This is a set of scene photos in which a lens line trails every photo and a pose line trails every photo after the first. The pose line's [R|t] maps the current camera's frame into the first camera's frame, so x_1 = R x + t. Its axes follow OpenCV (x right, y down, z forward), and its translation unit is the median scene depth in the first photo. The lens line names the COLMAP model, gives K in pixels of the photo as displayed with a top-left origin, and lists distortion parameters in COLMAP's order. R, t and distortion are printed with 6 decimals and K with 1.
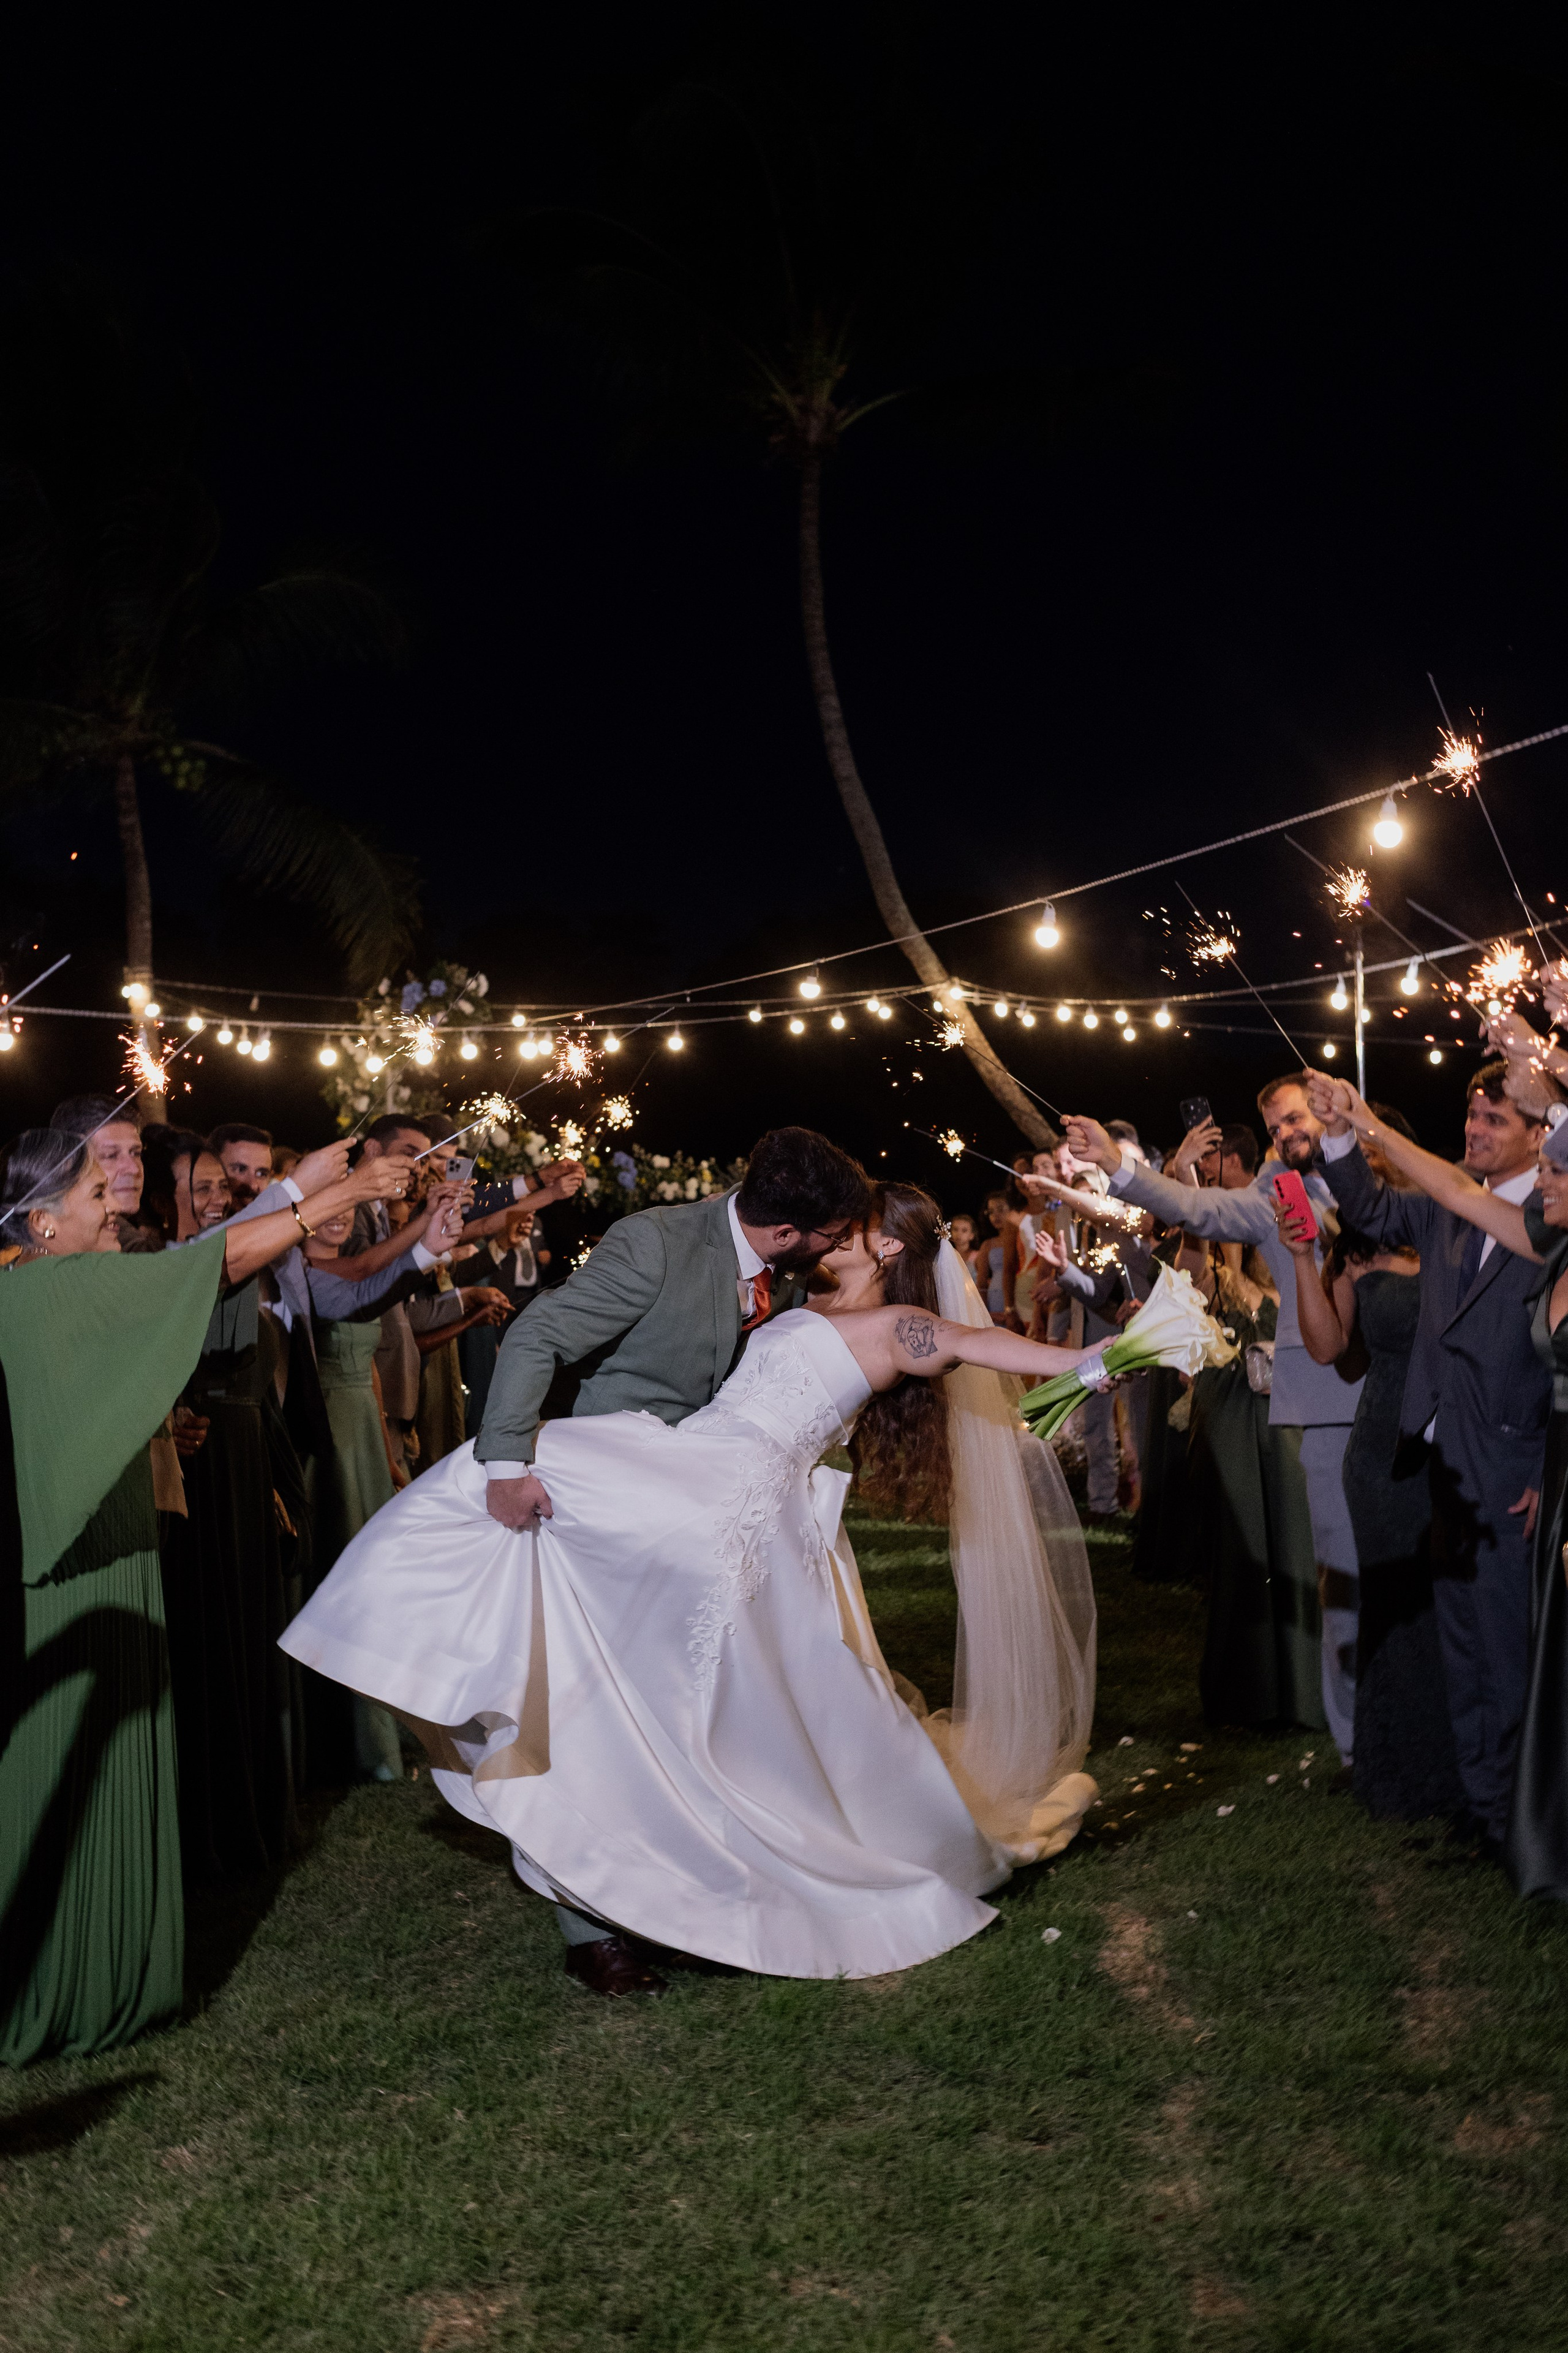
lens RADIAL K [[2639.5, 0, 773.3], [0, 2639.5, 1165.6], [0, 0, 1]] dist [0.129206, 0.023123]
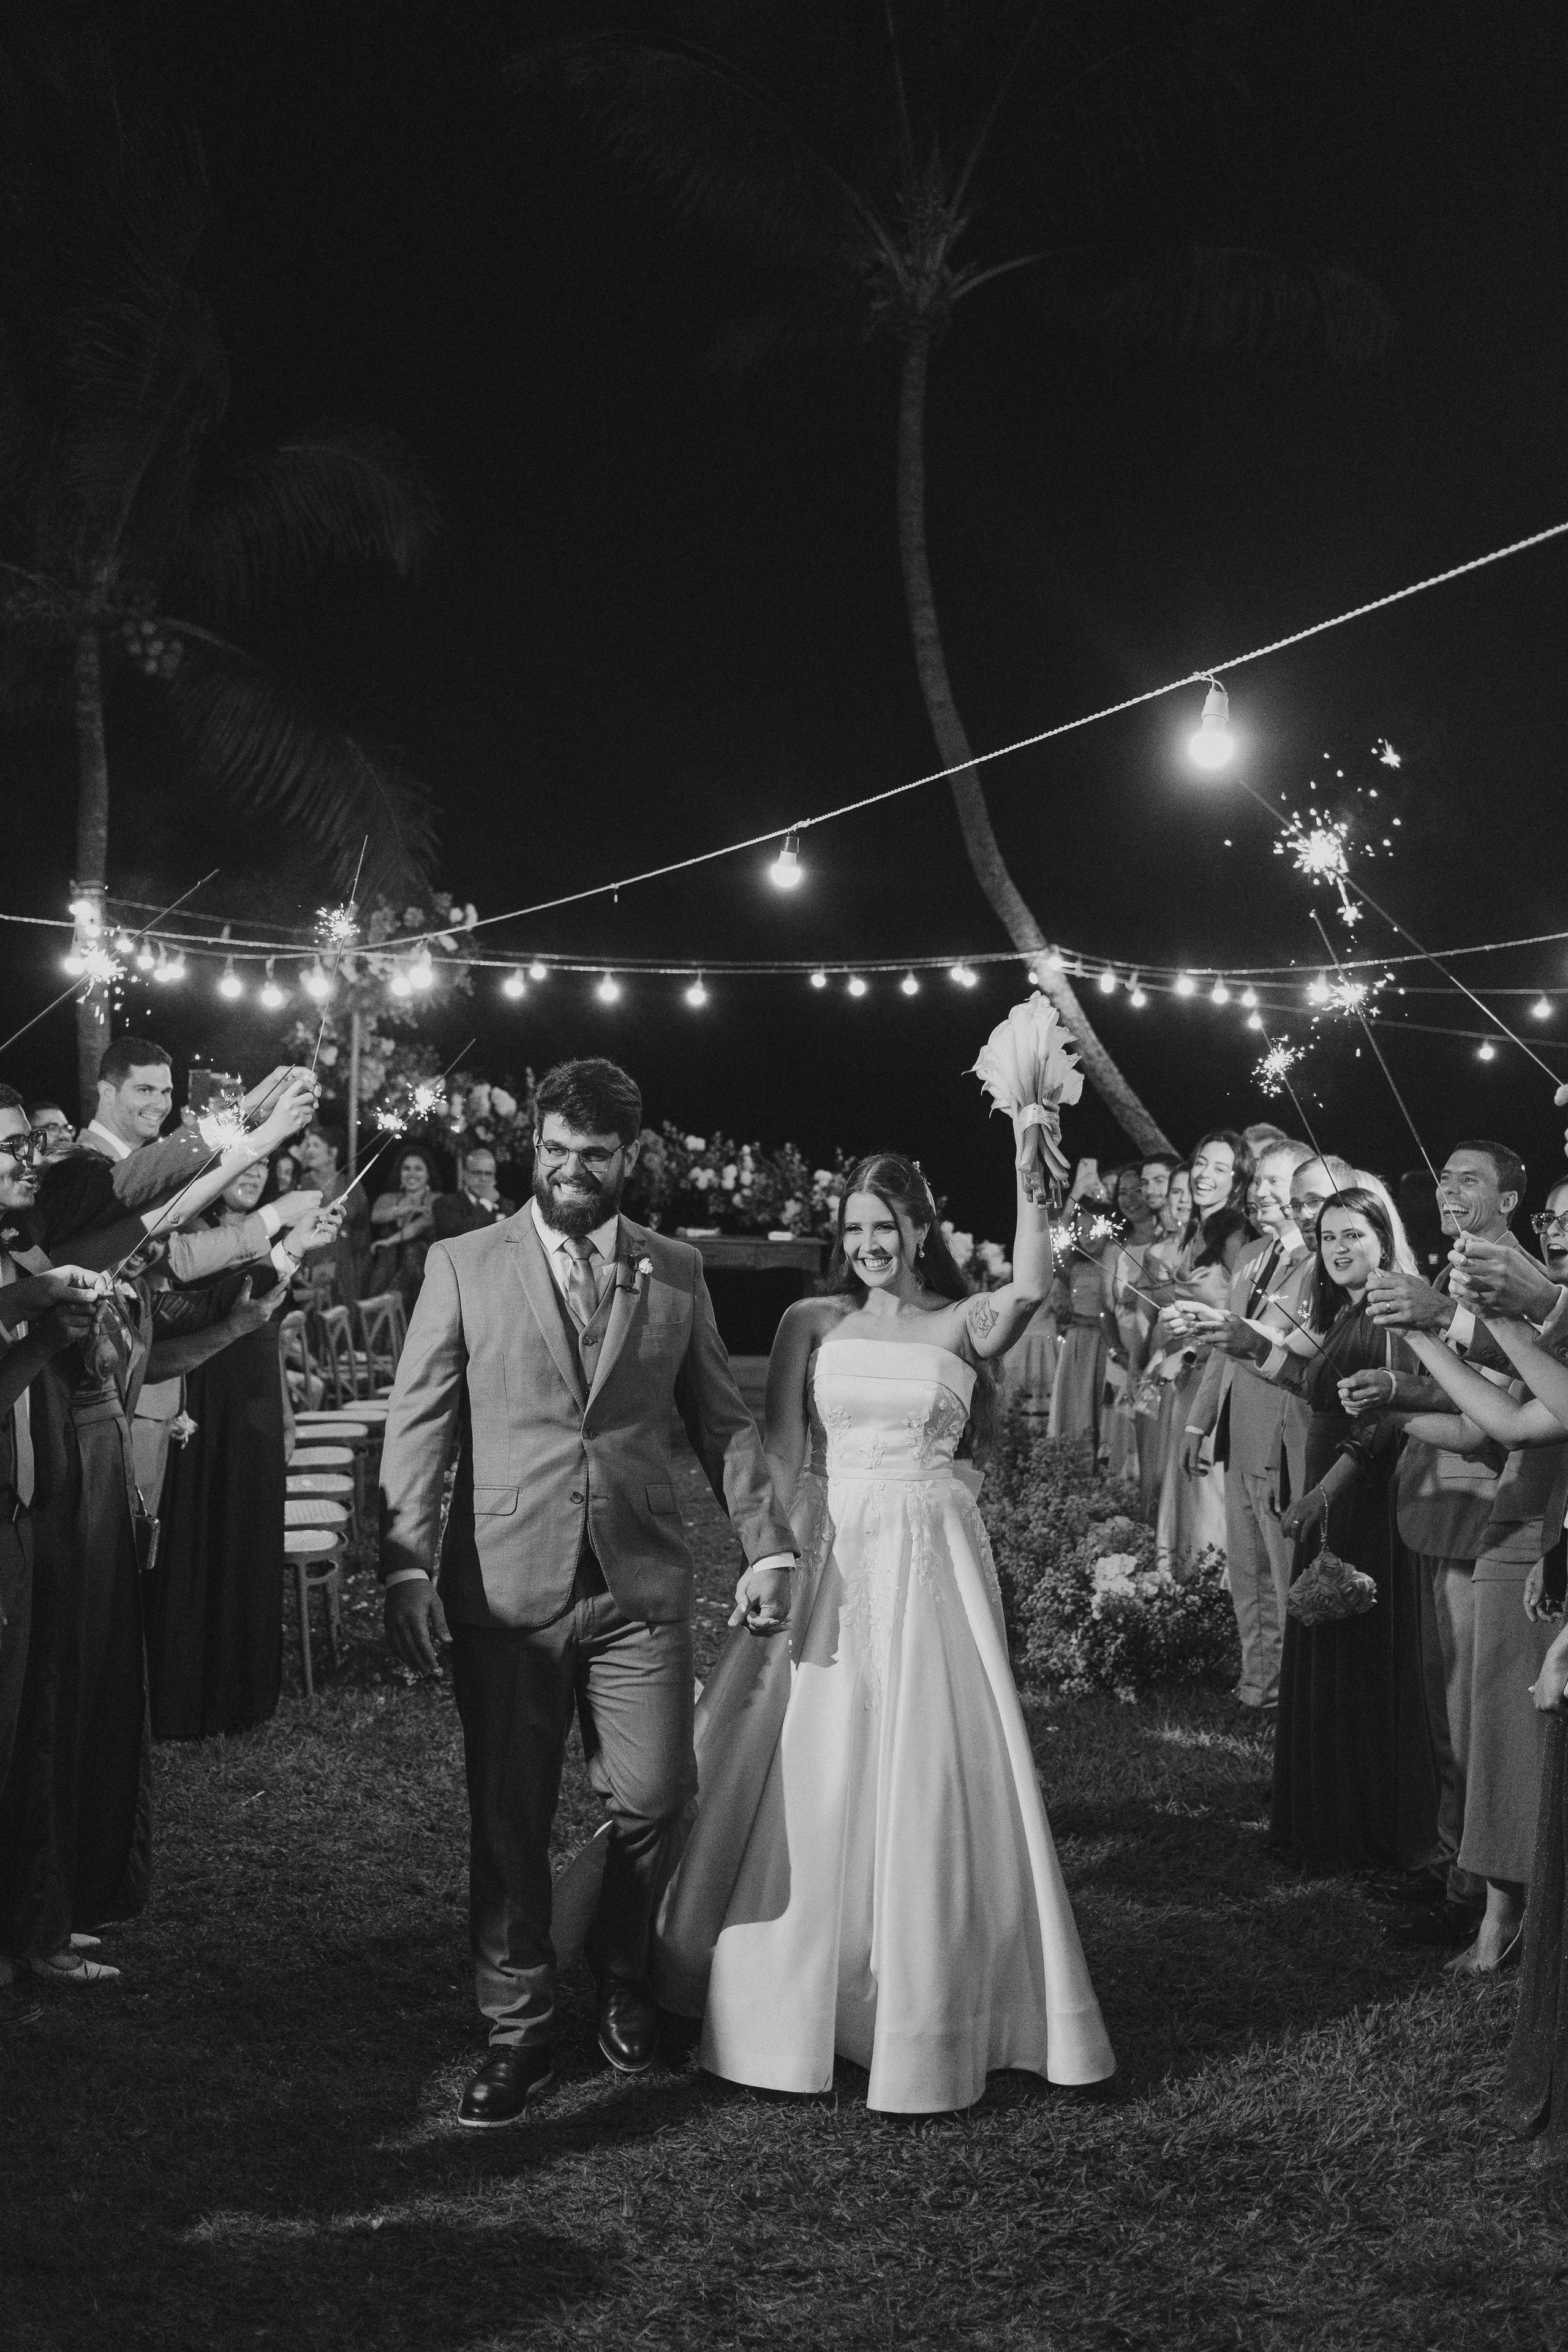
lens RADIAL K [[2532.8, 0, 784.0], [0, 2532.8, 1176.0], [0, 0, 1]] dist [0.113766, -0.036354]
pose [[0.998088, 0.051160, -0.034687, 0.038773], [-0.050745, 0.998631, 0.012728, -0.007345], [0.035291, -0.010943, 0.999317, 0.498505]]
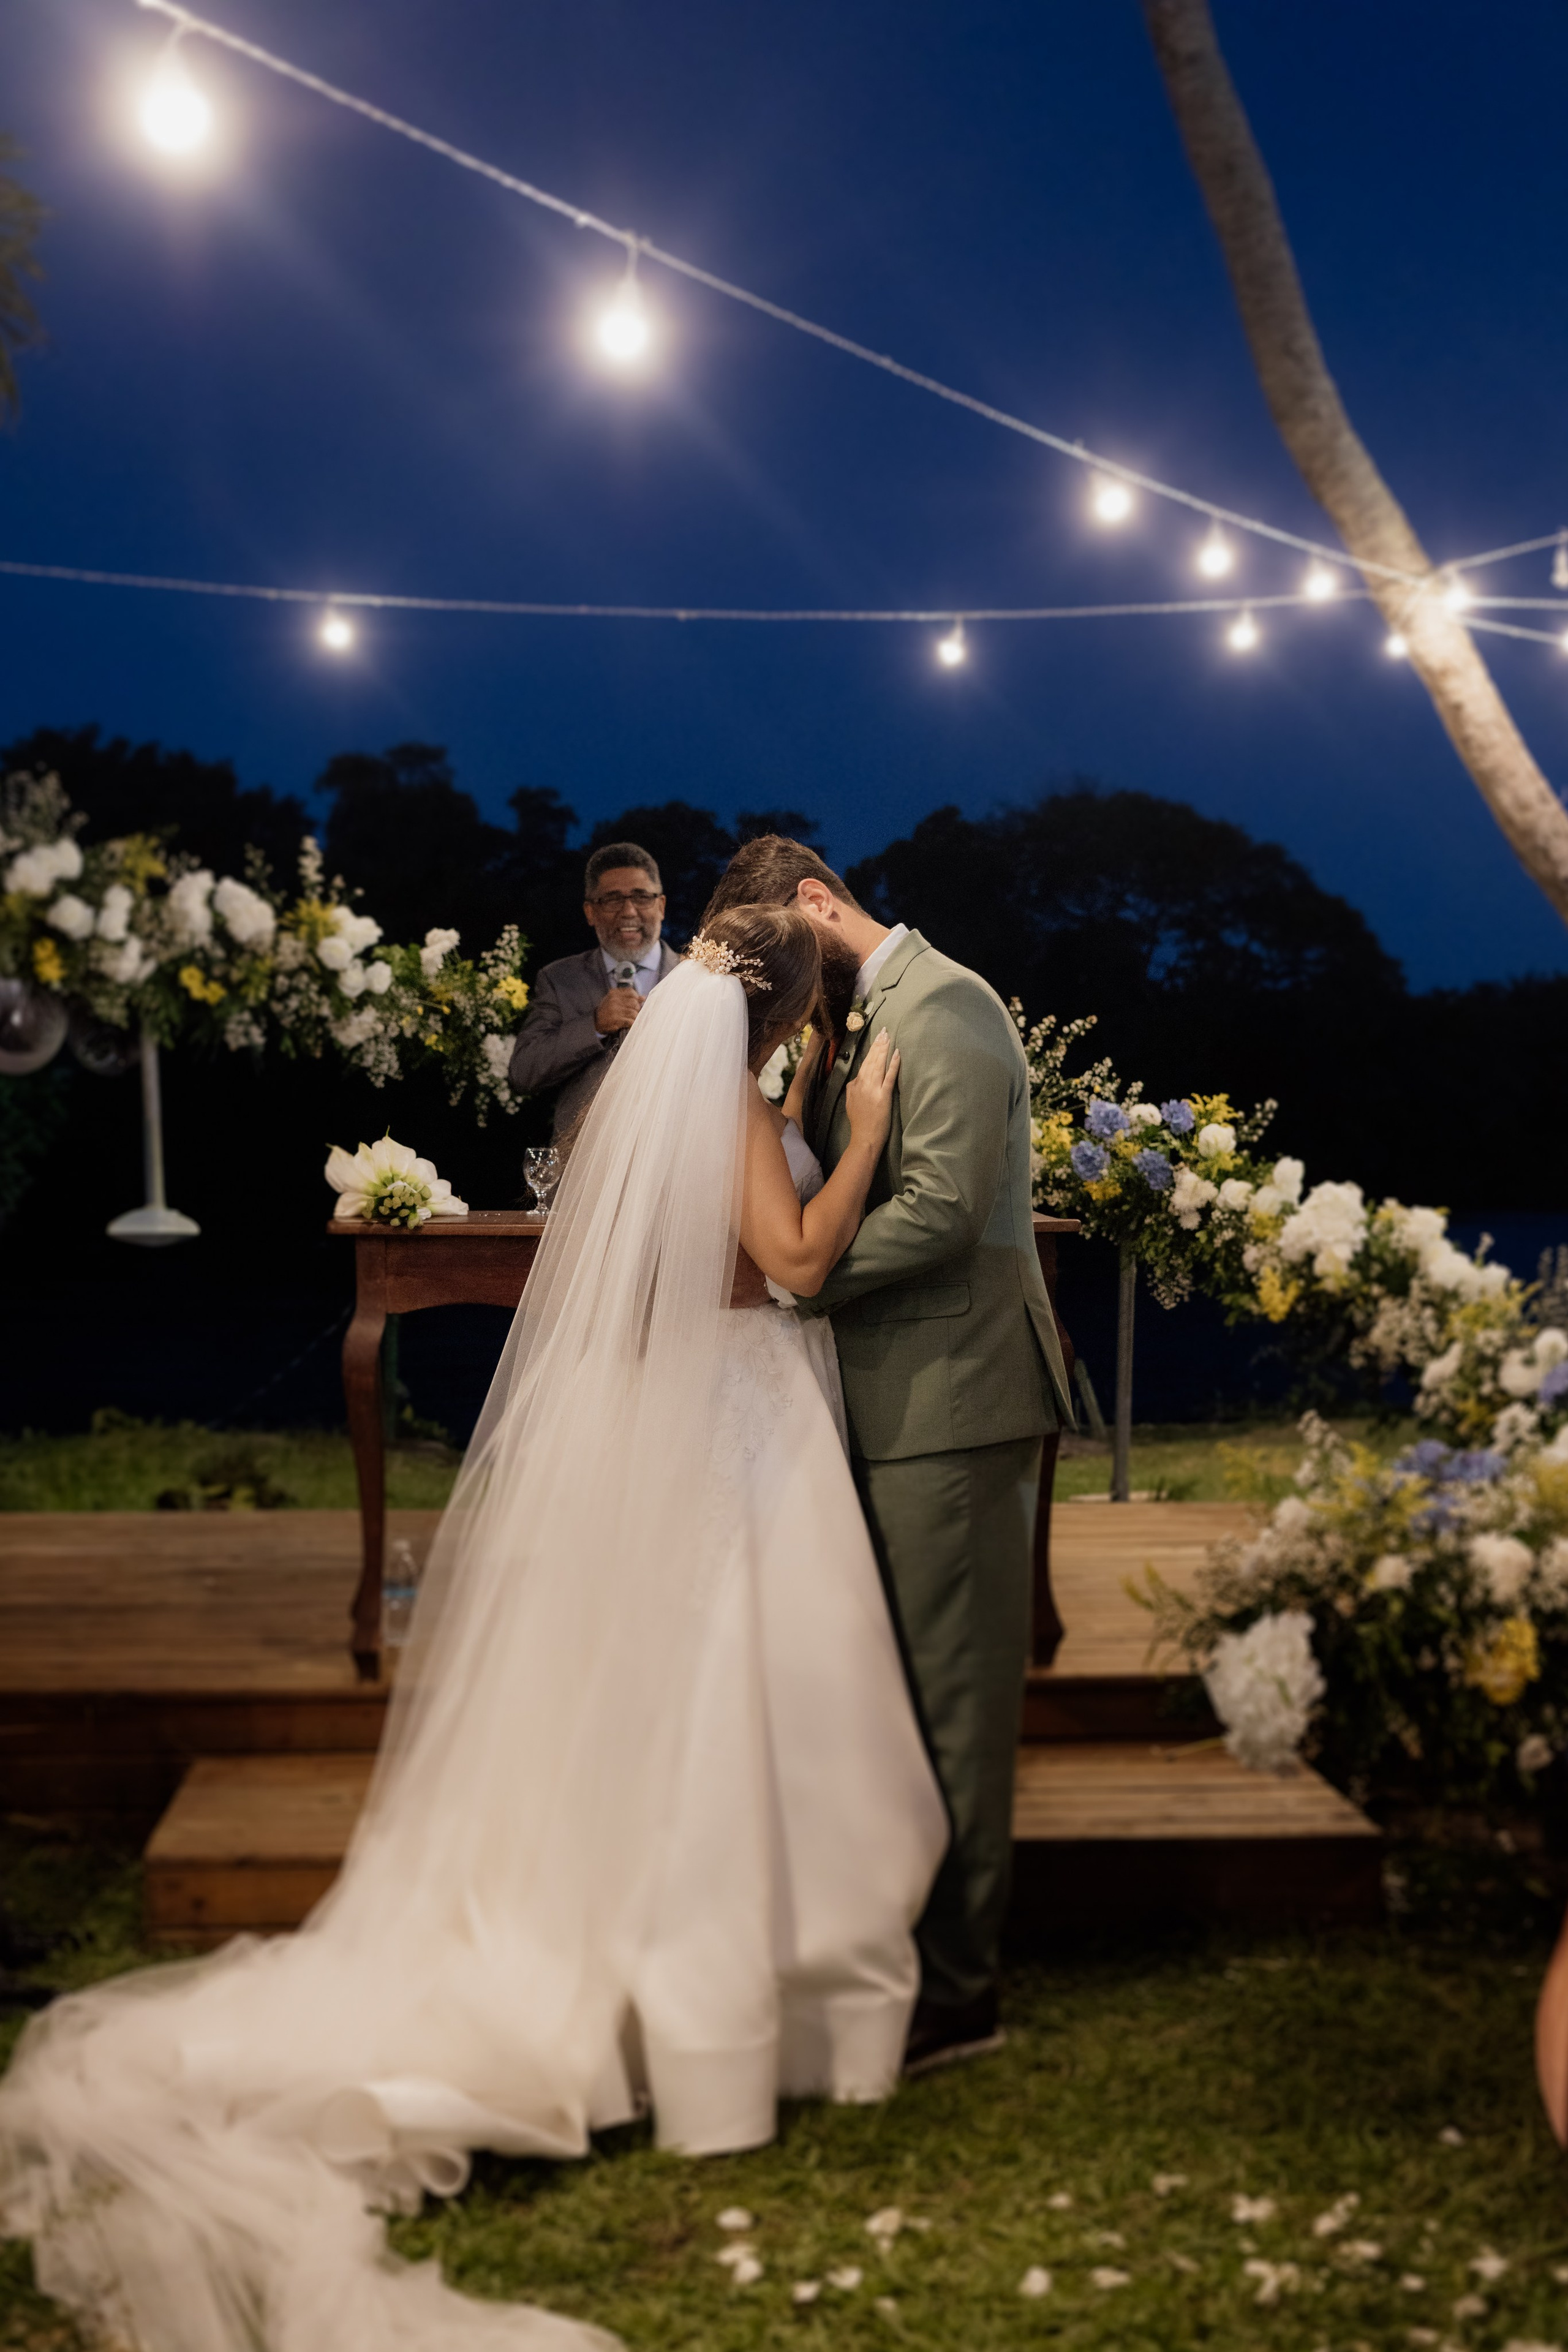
lens RADIAL K [[2548.5, 0, 784.0], [0, 2548.5, 1176.0], [0, 0, 1]] dist [-0.027881, 0.246771]
pose [[0.998242, 0.023347, -0.054482, -0.024212], [-0.021679, 0.999284, 0.031001, 0.032668], [0.055166, -0.029766, 0.998033, 1.691602]]
